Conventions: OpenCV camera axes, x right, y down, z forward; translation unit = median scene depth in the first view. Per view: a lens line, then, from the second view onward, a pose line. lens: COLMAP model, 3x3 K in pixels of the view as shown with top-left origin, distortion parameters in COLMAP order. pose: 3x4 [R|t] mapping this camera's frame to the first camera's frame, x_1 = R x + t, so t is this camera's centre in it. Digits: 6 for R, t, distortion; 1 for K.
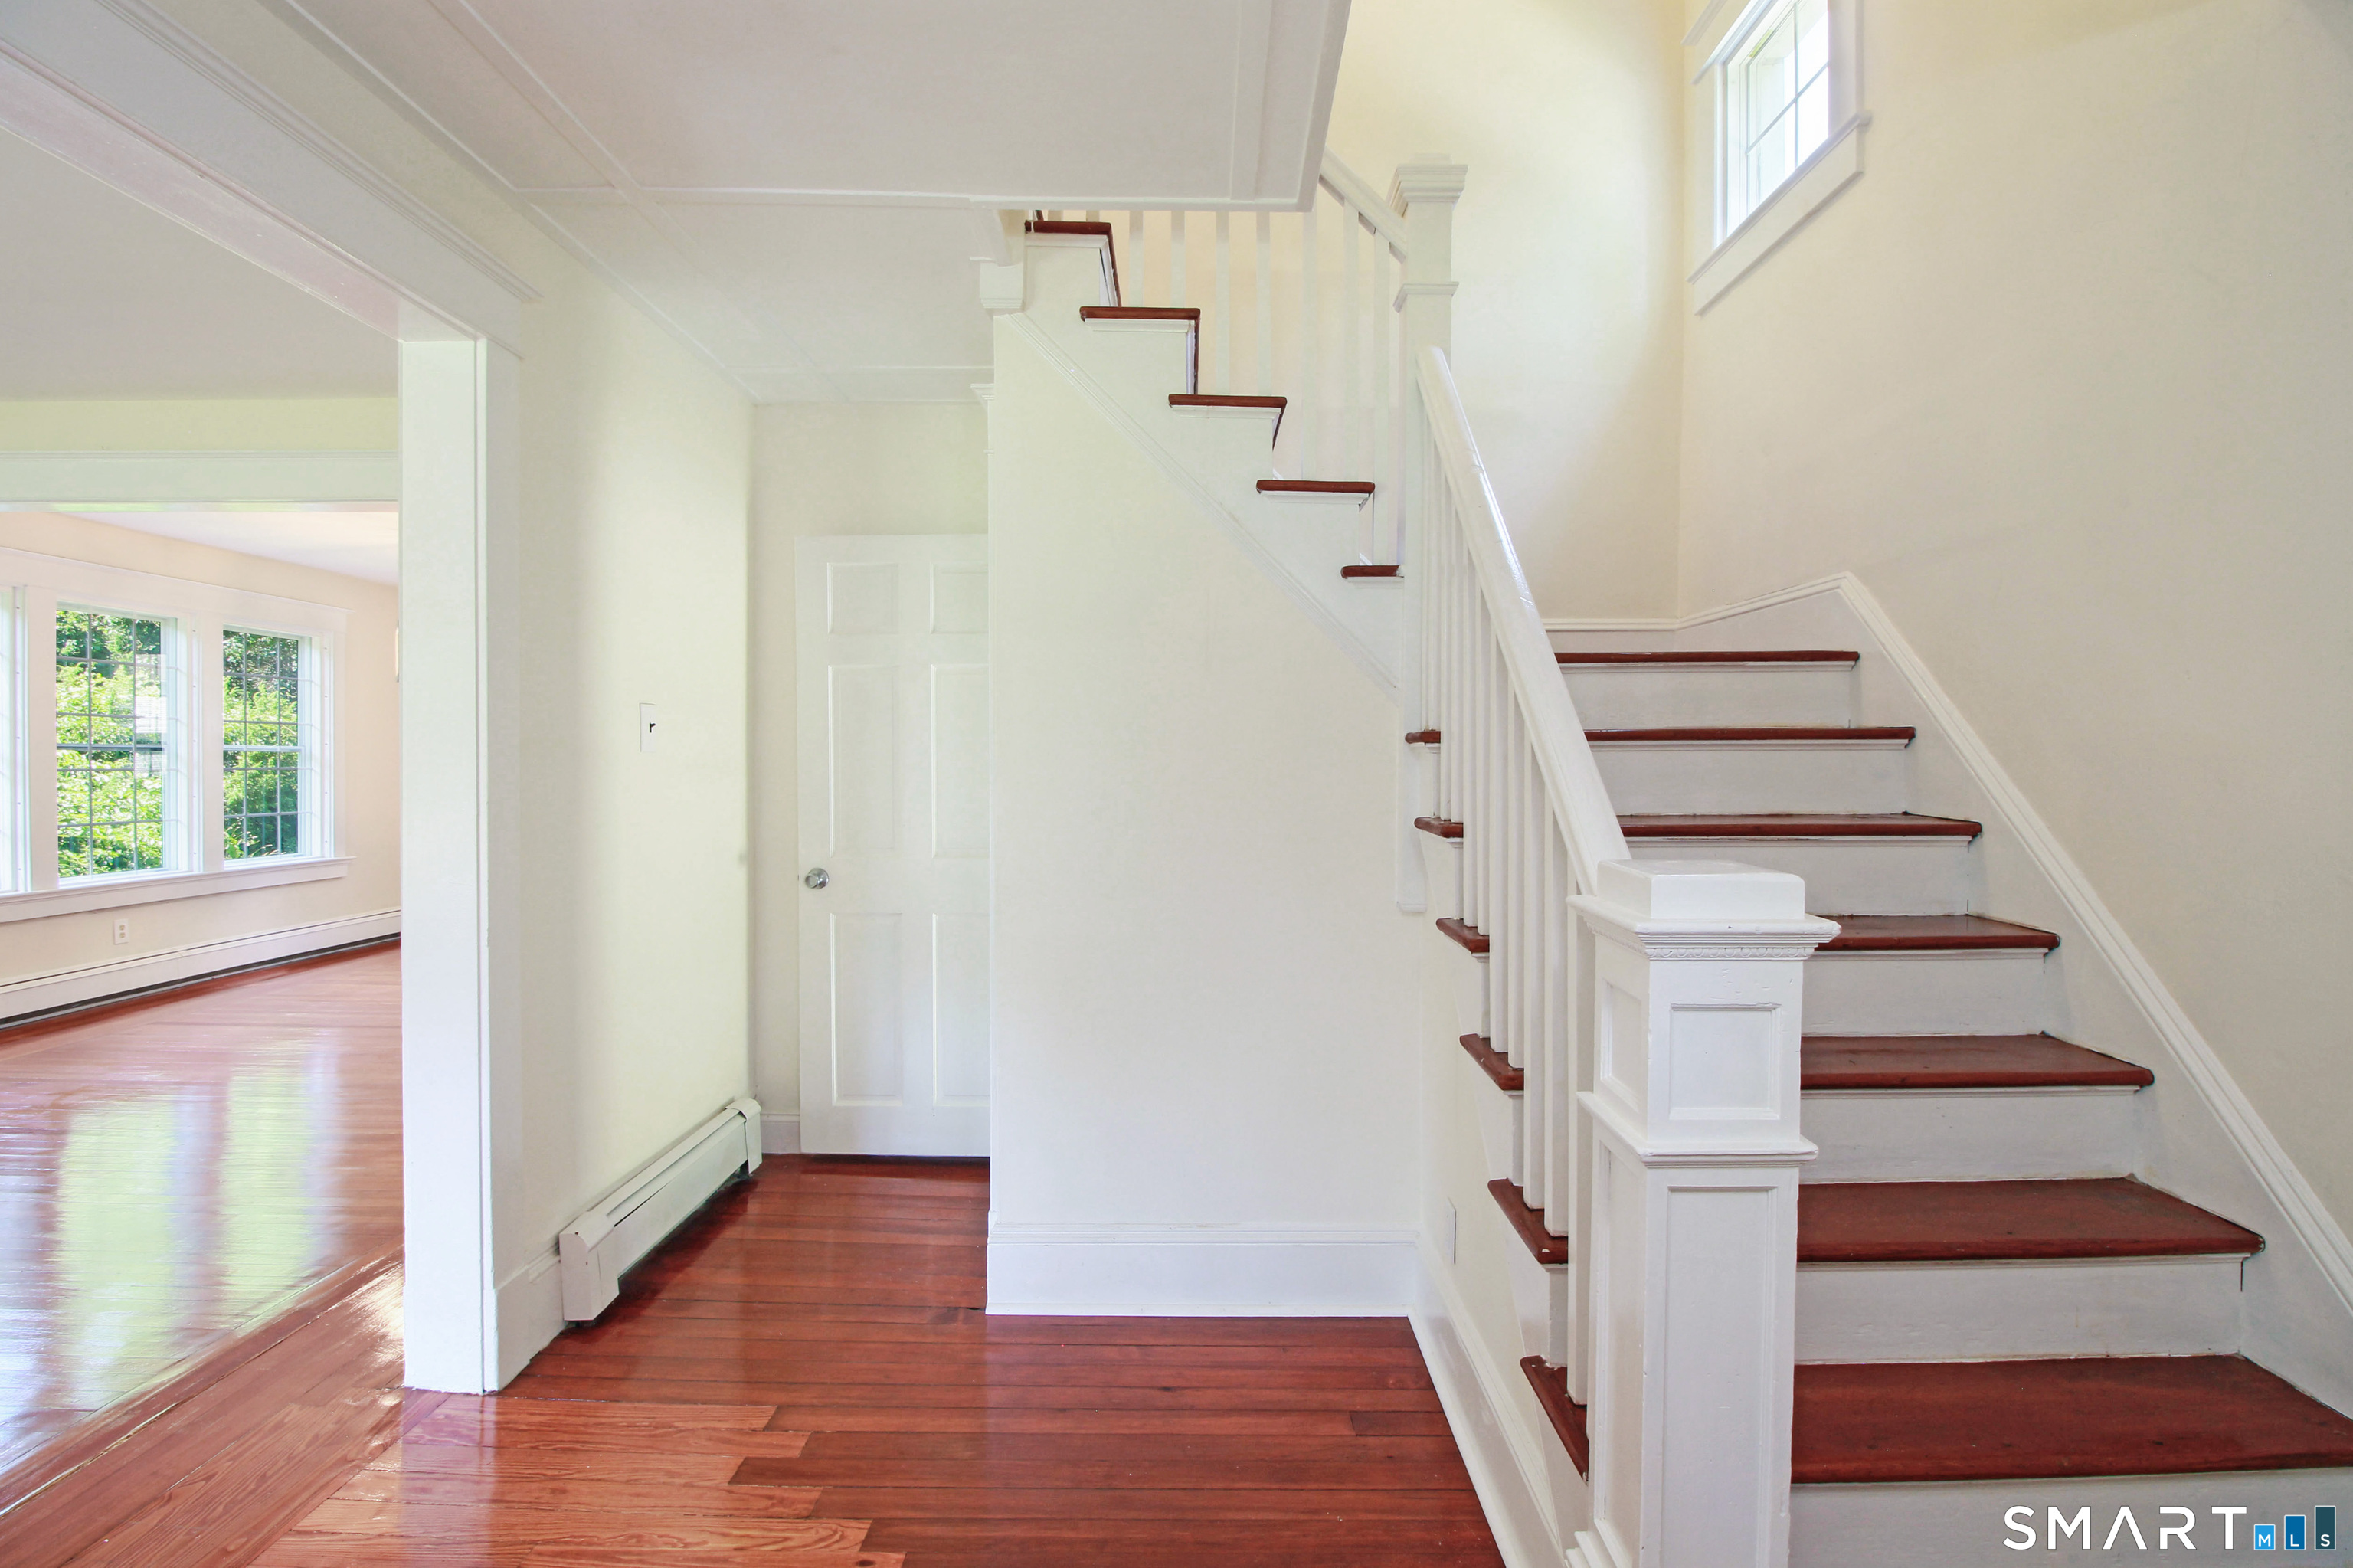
lens RADIAL K [[1083.0, 0, 1187.7], [0, 1083.0, 783.1], [0, 0, 1]] dist [-0.002243, -0.000466]
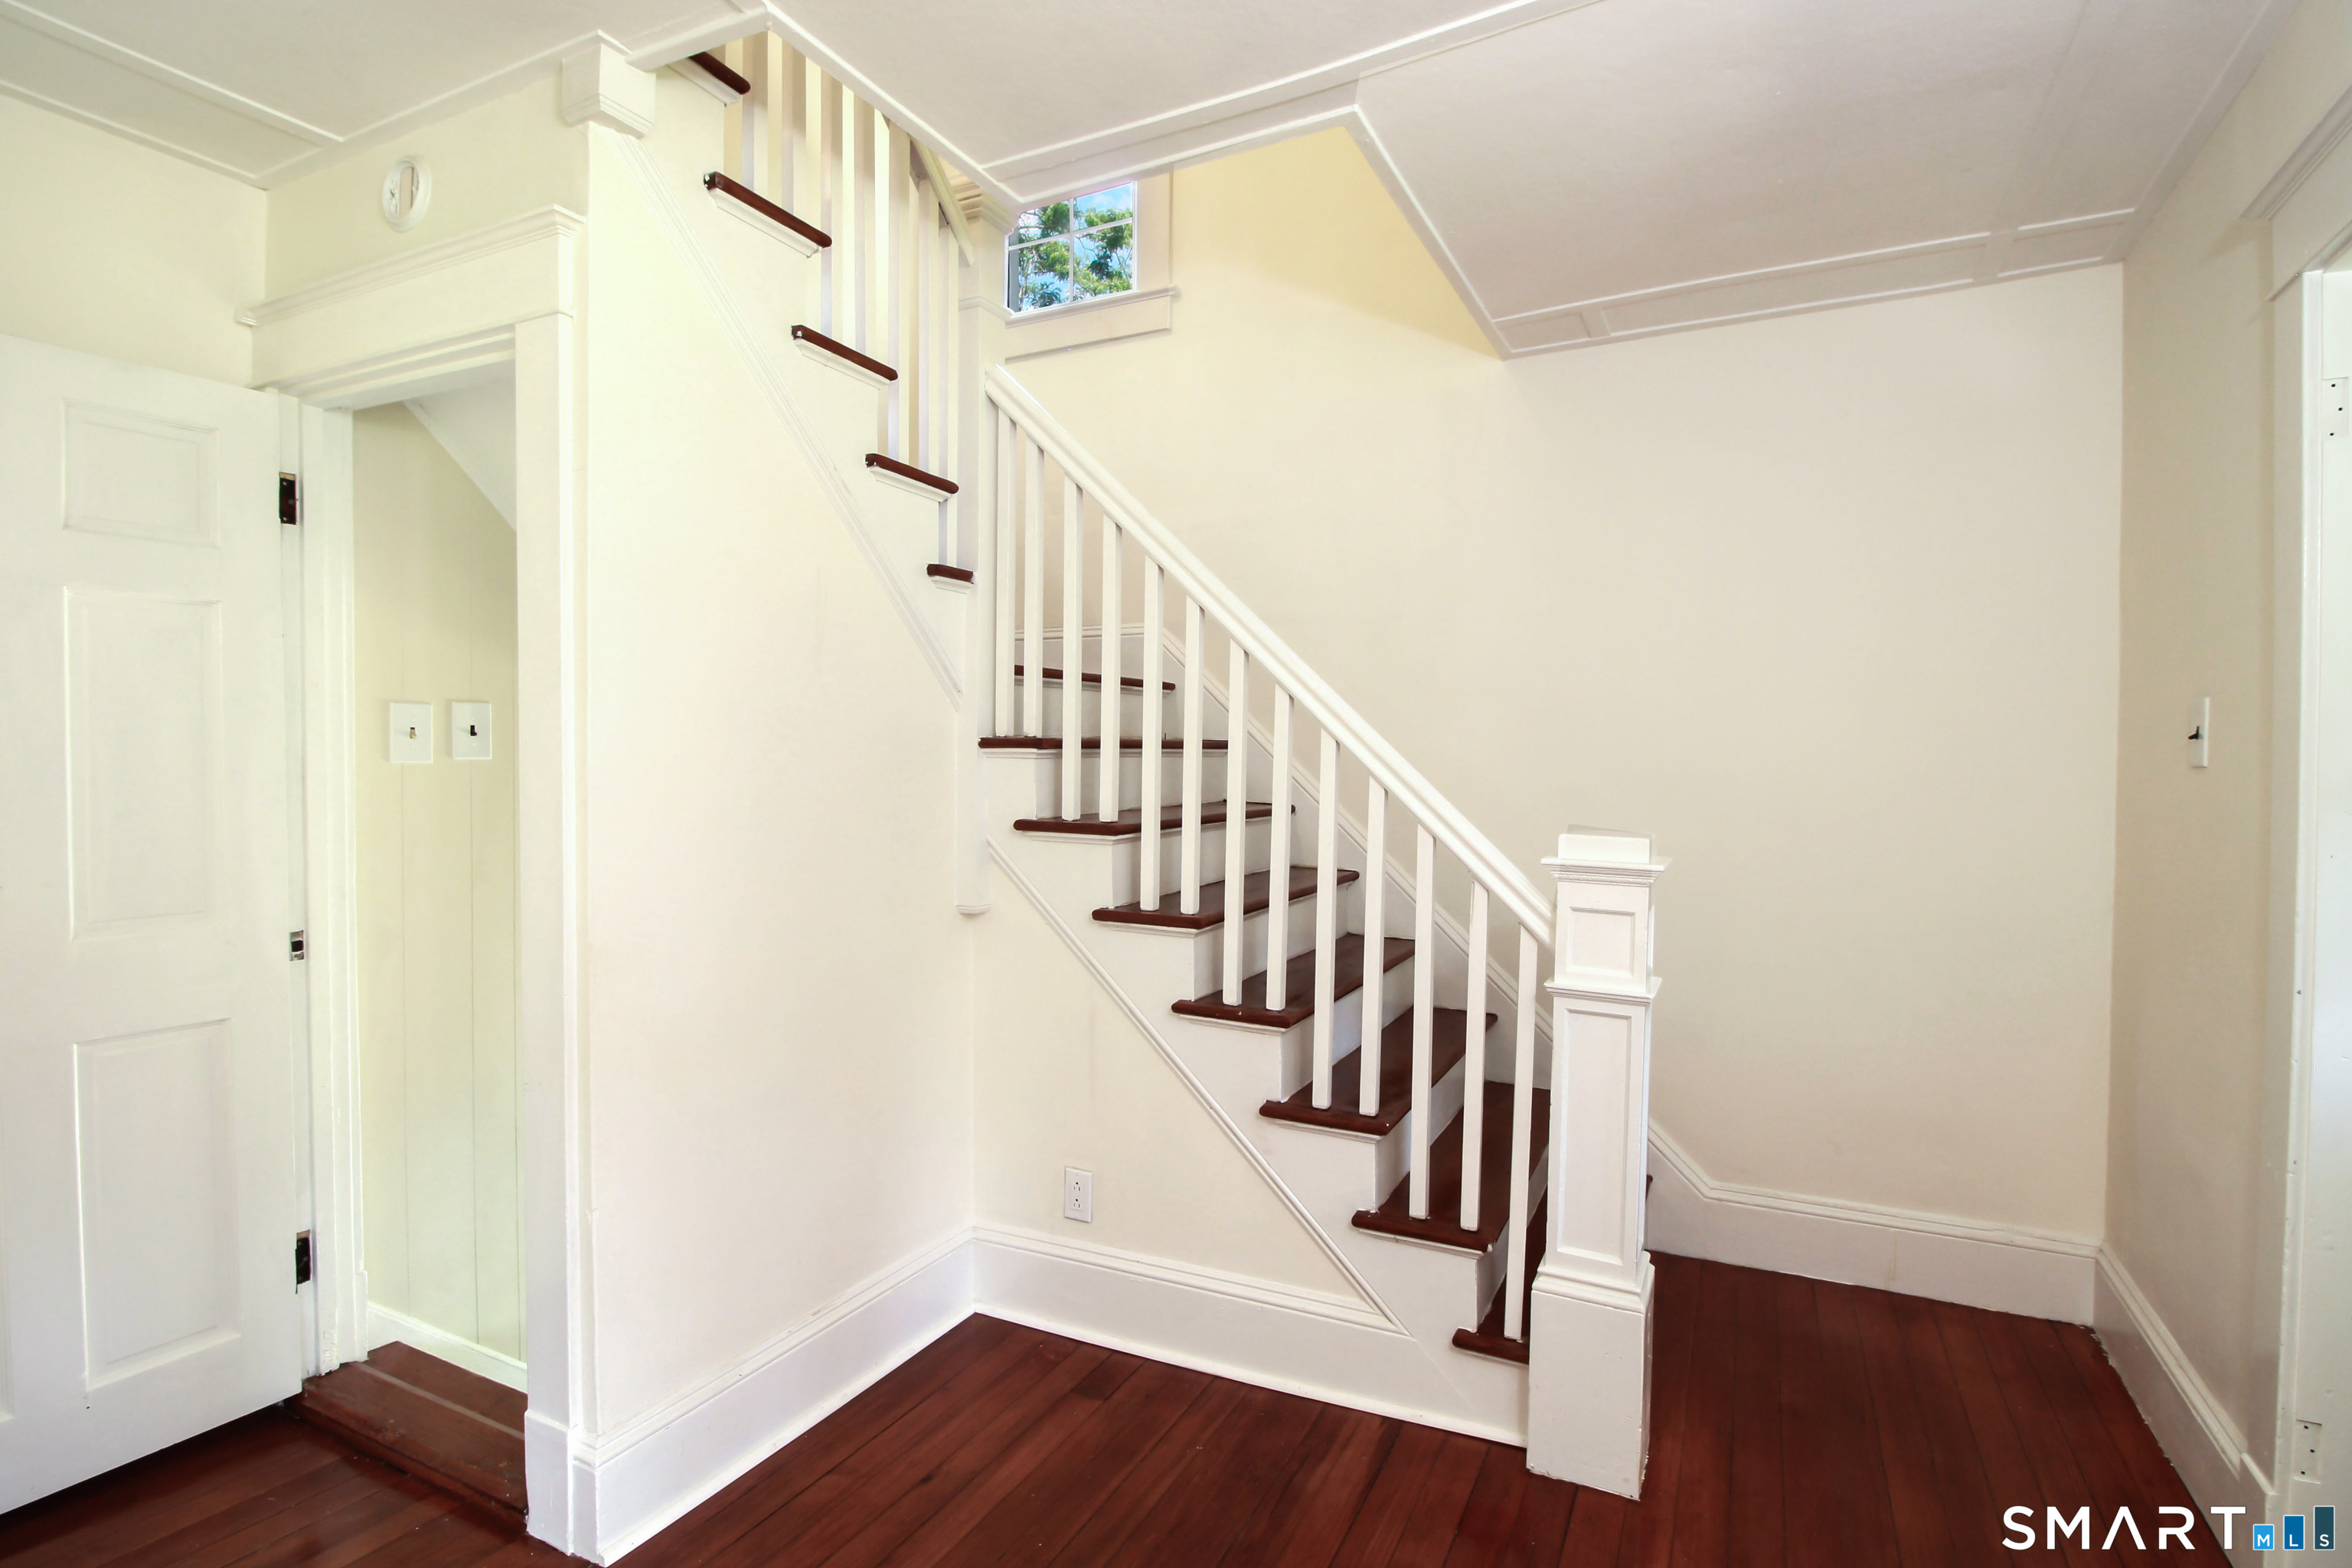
lens RADIAL K [[1082.6, 0, 1182.3], [0, 1082.6, 771.3], [0, 0, 1]] dist [-0.002243, -0.000466]
pose [[0.487846, -0.001420, 0.872929, -0.616687], [0.021060, 0.999727, -0.010143, 0.001393], [-0.872676, 0.023332, 0.487743, 0.344357]]
